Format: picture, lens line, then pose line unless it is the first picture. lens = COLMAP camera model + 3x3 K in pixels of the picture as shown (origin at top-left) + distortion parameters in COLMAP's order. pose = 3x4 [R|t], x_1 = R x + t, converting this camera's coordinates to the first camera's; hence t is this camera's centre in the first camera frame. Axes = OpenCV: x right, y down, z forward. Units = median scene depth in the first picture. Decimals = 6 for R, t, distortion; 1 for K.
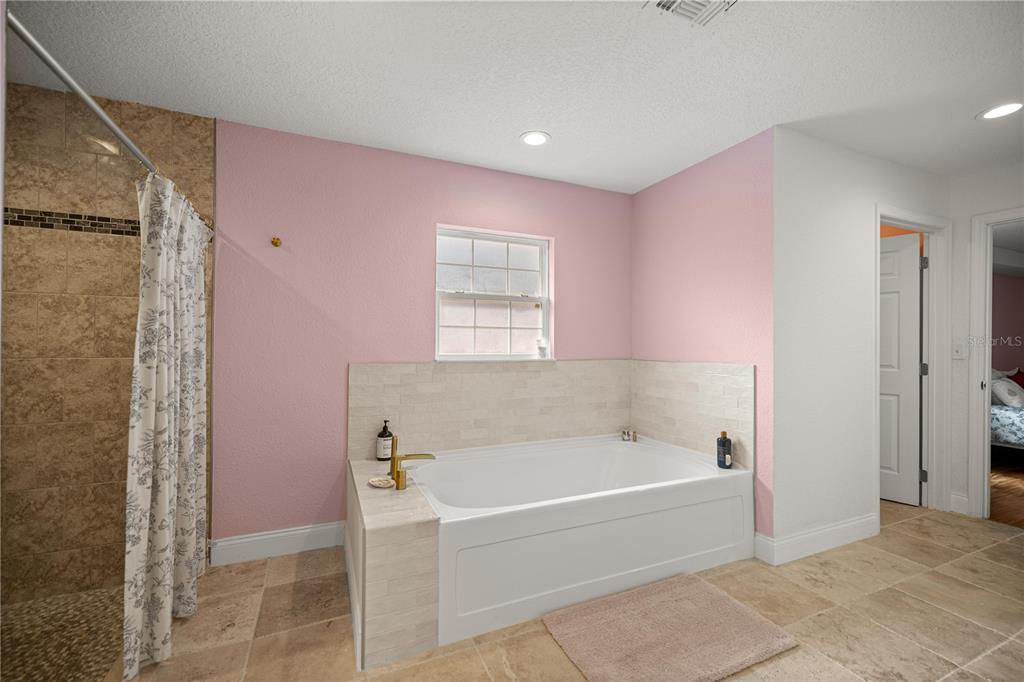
lens RADIAL K [[431.0, 0, 512.0], [0, 431.0, 341.0], [0, 0, 1]] dist [0.001449, 0.000297]
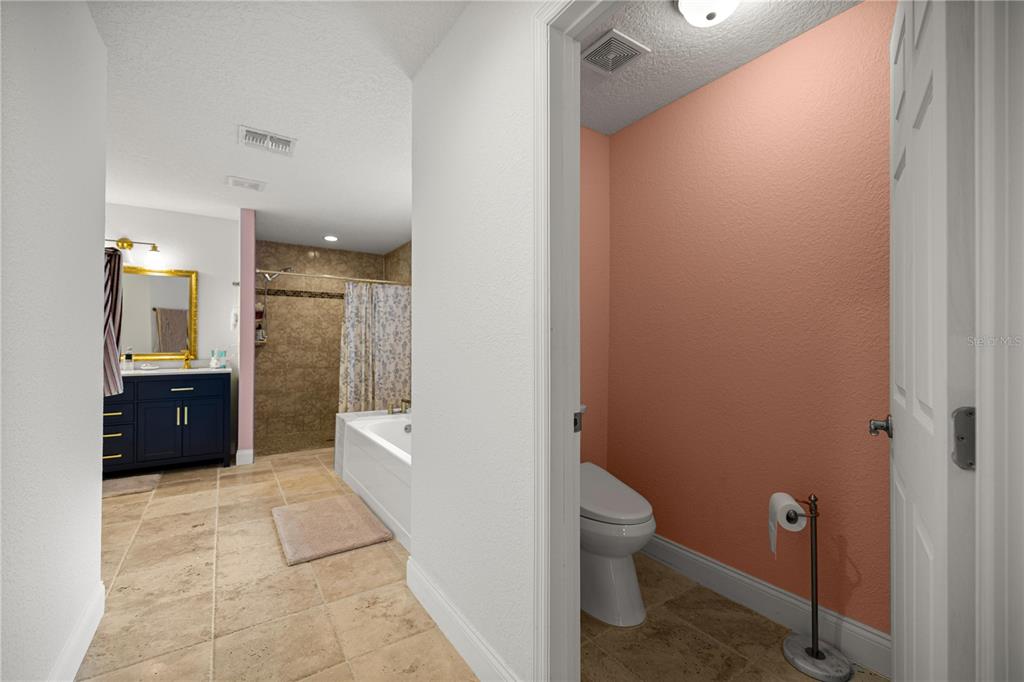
lens RADIAL K [[431.0, 0, 512.0], [0, 431.0, 341.0], [0, 0, 1]] dist [0.001449, 0.000297]
pose [[0.168752, -0.011199, -0.985595, 2.007740], [0.006220, 0.999928, -0.010297, 0.046972], [0.985639, -0.004392, 0.168810, 1.409952]]
